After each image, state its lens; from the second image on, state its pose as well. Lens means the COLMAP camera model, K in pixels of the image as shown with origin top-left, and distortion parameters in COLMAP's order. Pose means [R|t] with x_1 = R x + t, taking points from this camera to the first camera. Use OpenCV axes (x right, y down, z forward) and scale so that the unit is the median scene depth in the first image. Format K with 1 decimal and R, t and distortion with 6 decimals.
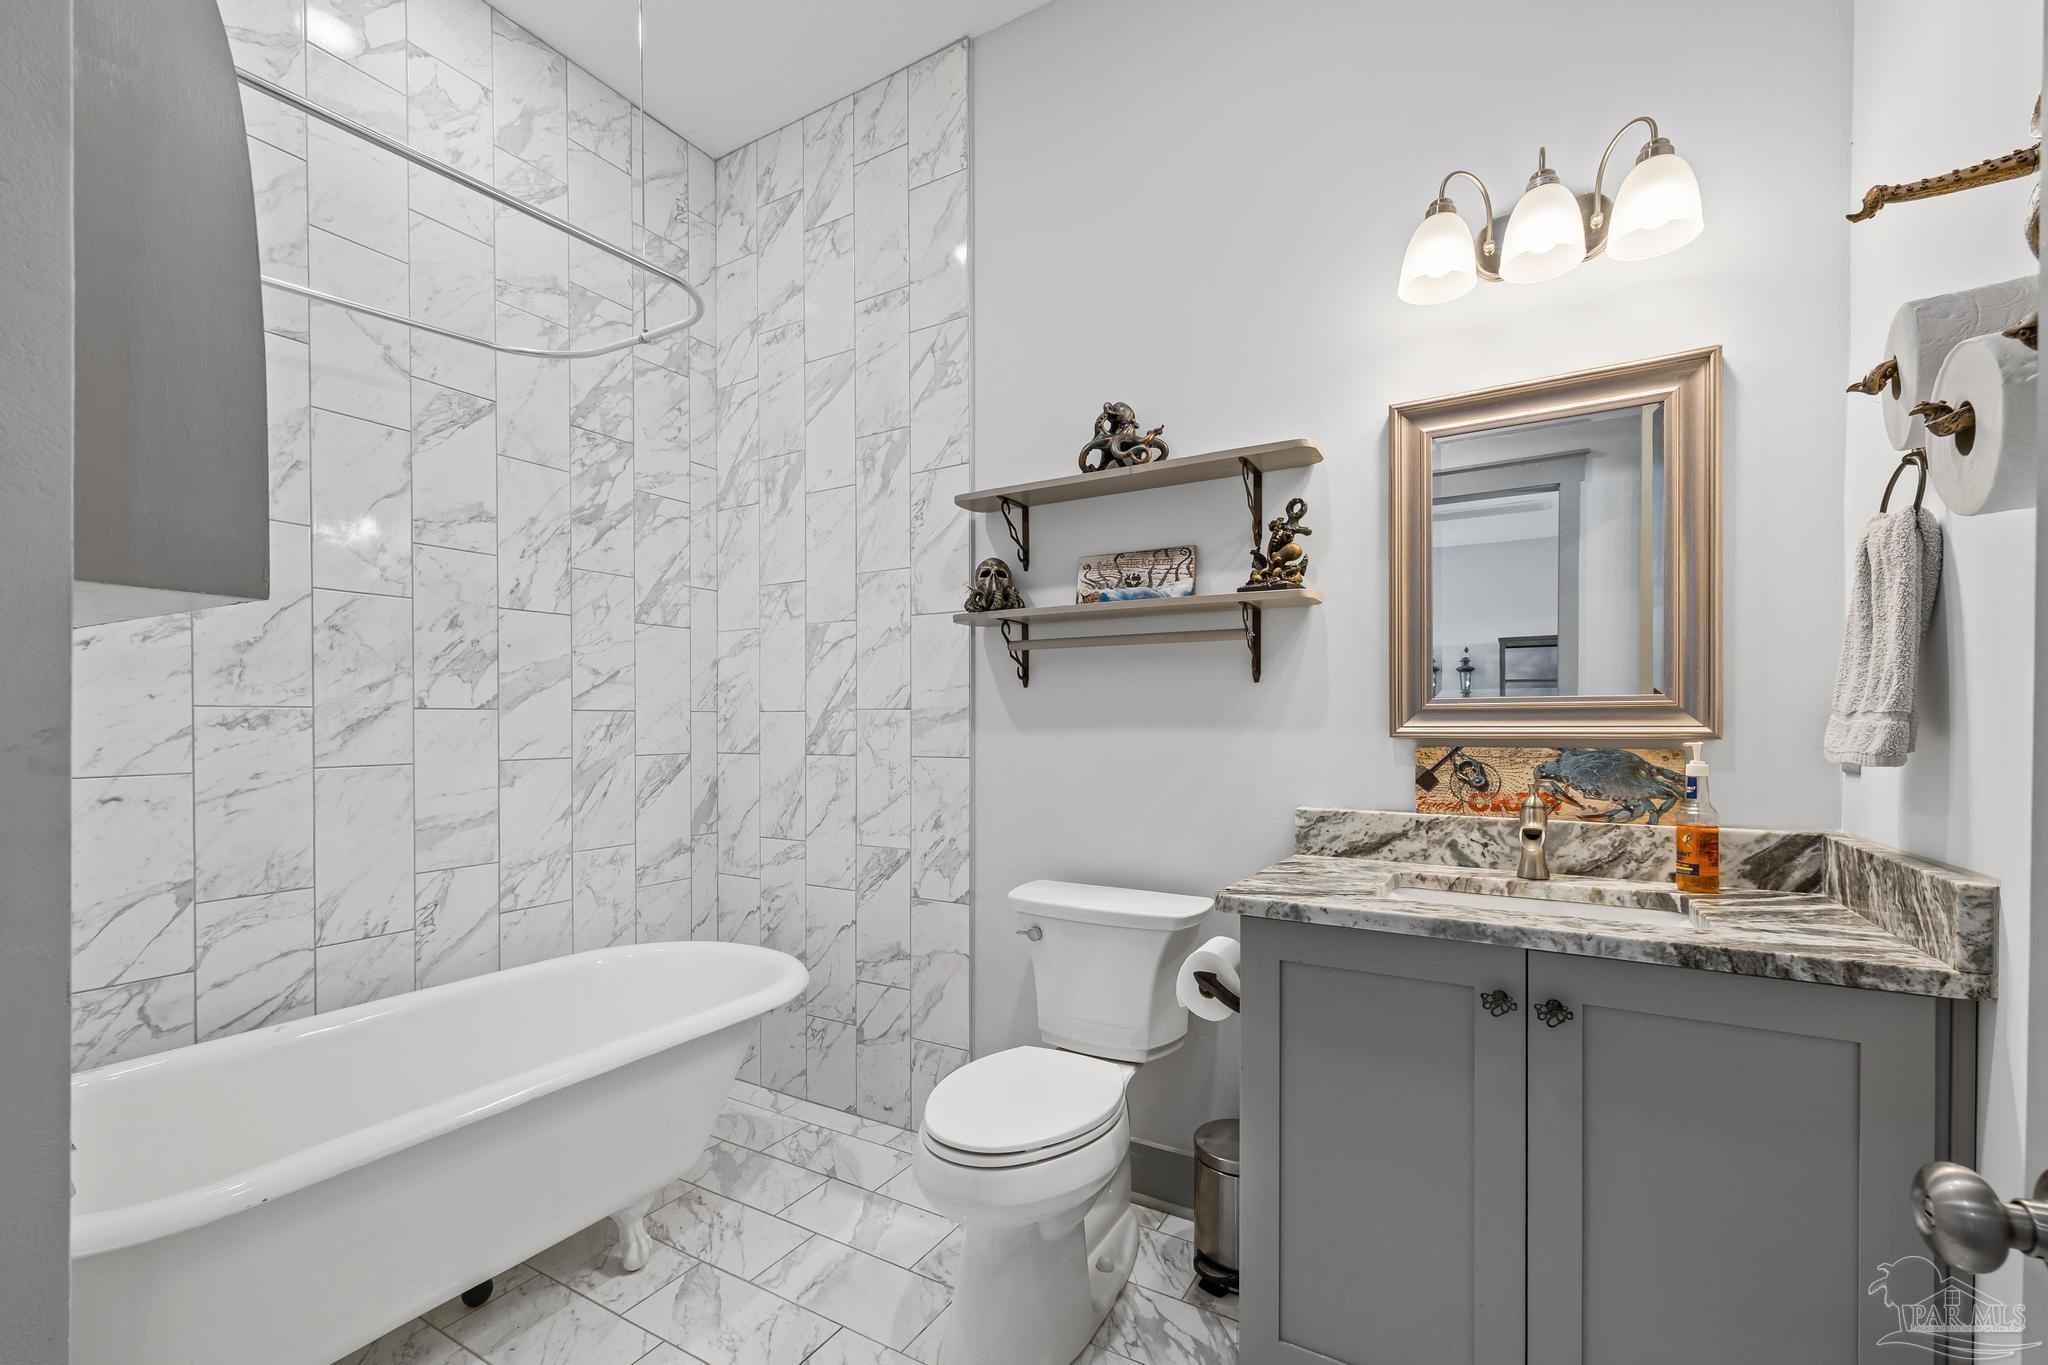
lens RADIAL K [[864.9, 0, 1018.2], [0, 864.9, 722.1], [0, 0, 1]] dist [0.003057, 0.000480]
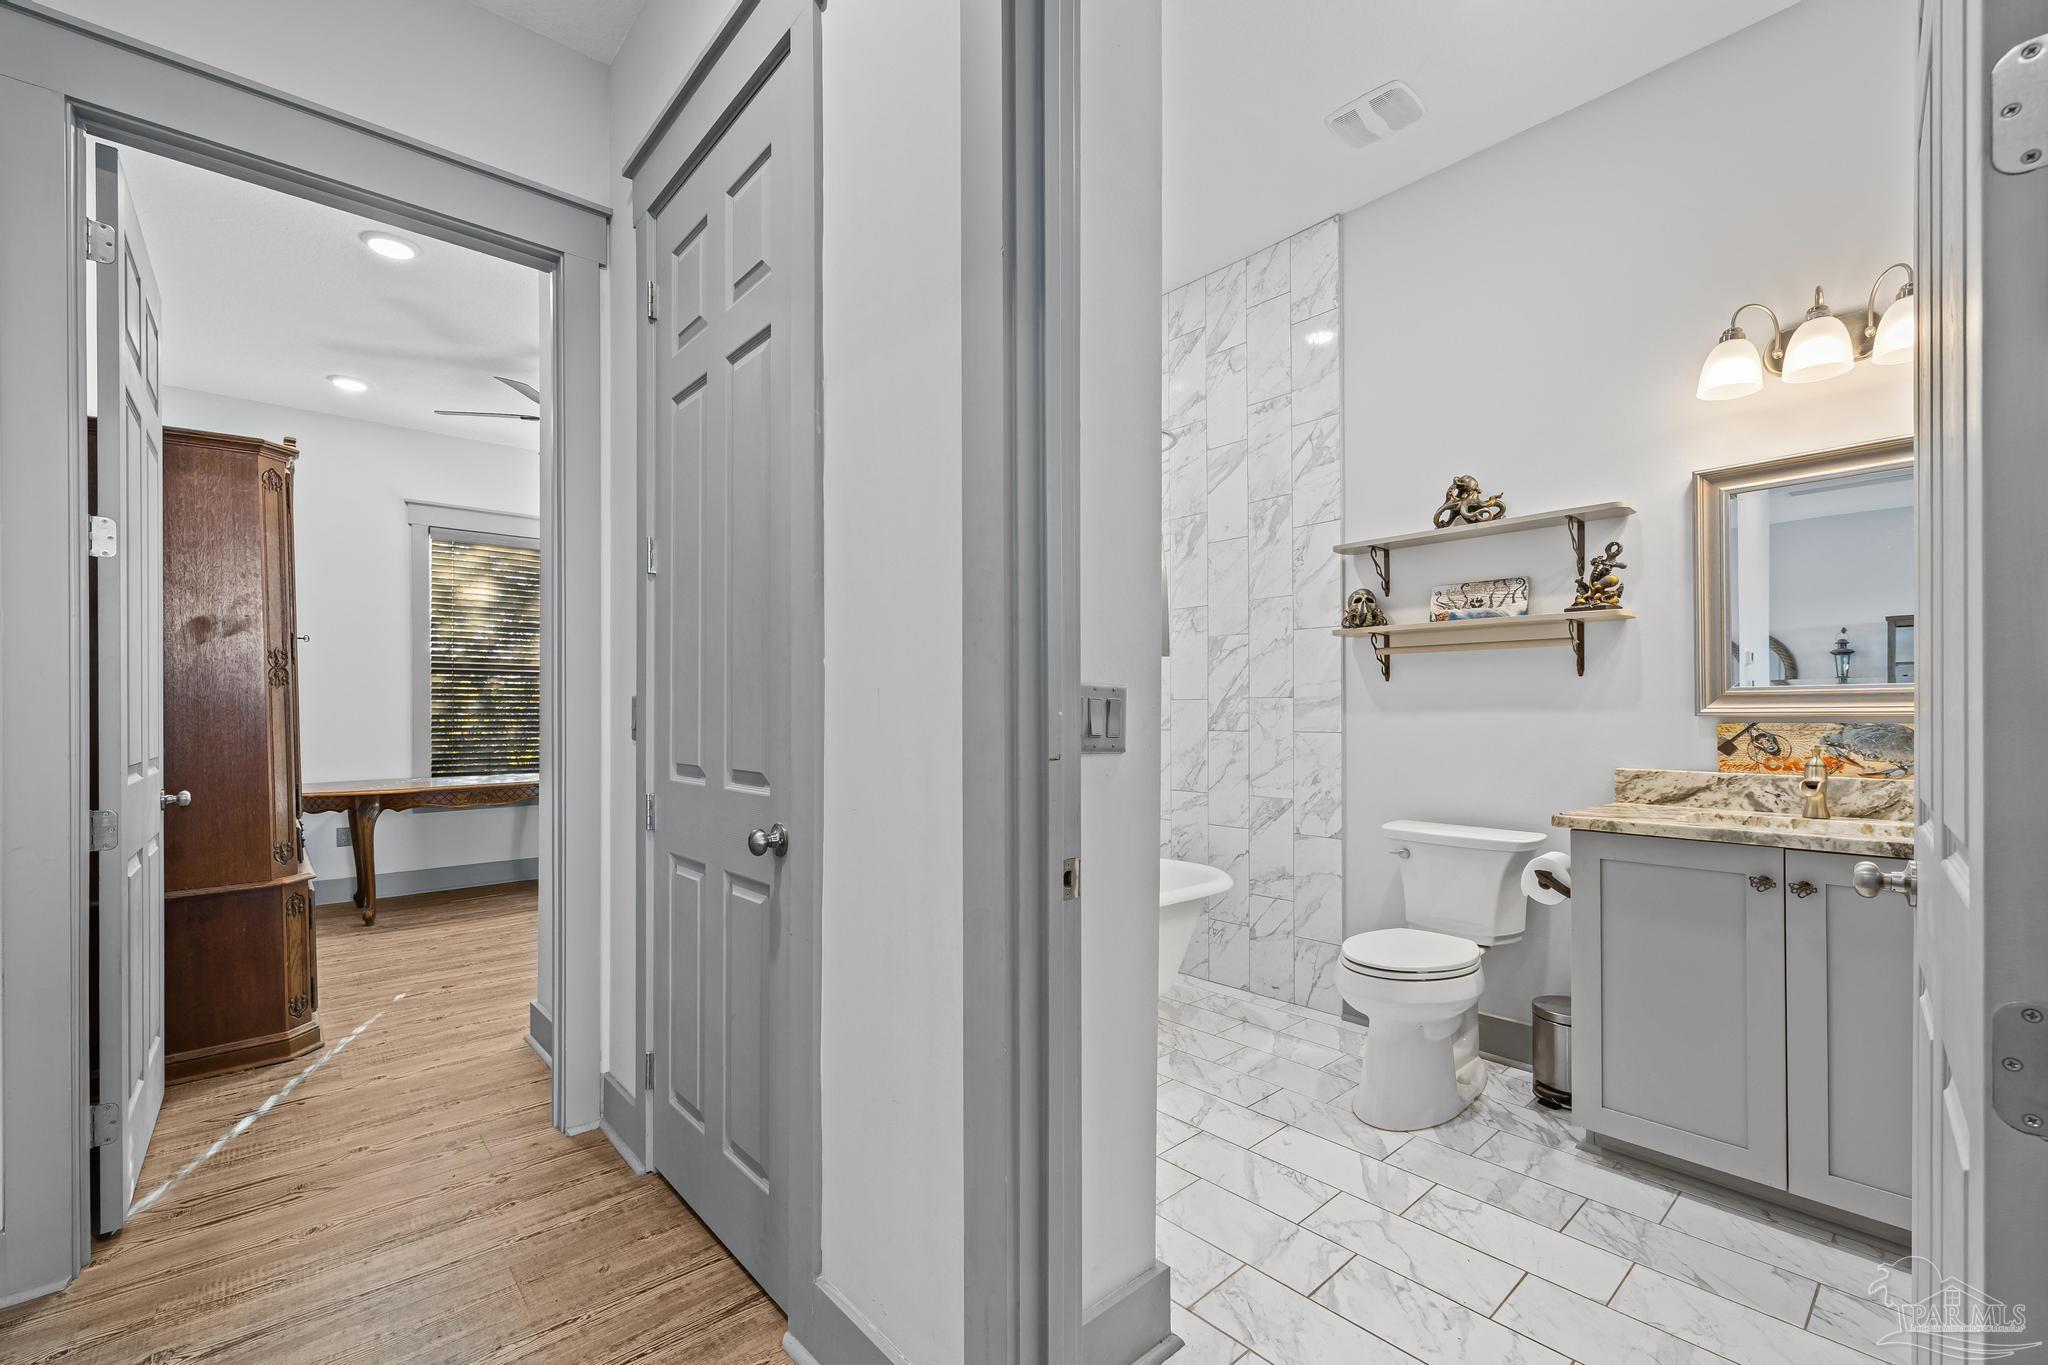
lens RADIAL K [[864.5, 0, 1021.8], [0, 864.5, 702.6], [0, 0, 1]] dist [0.005021, 0.001002]
pose [[0.954376, -0.003589, -0.298586, -0.148289], [0.000257, 0.999937, -0.011196, 0.010152], [0.298607, 0.010609, 0.954317, -0.531073]]
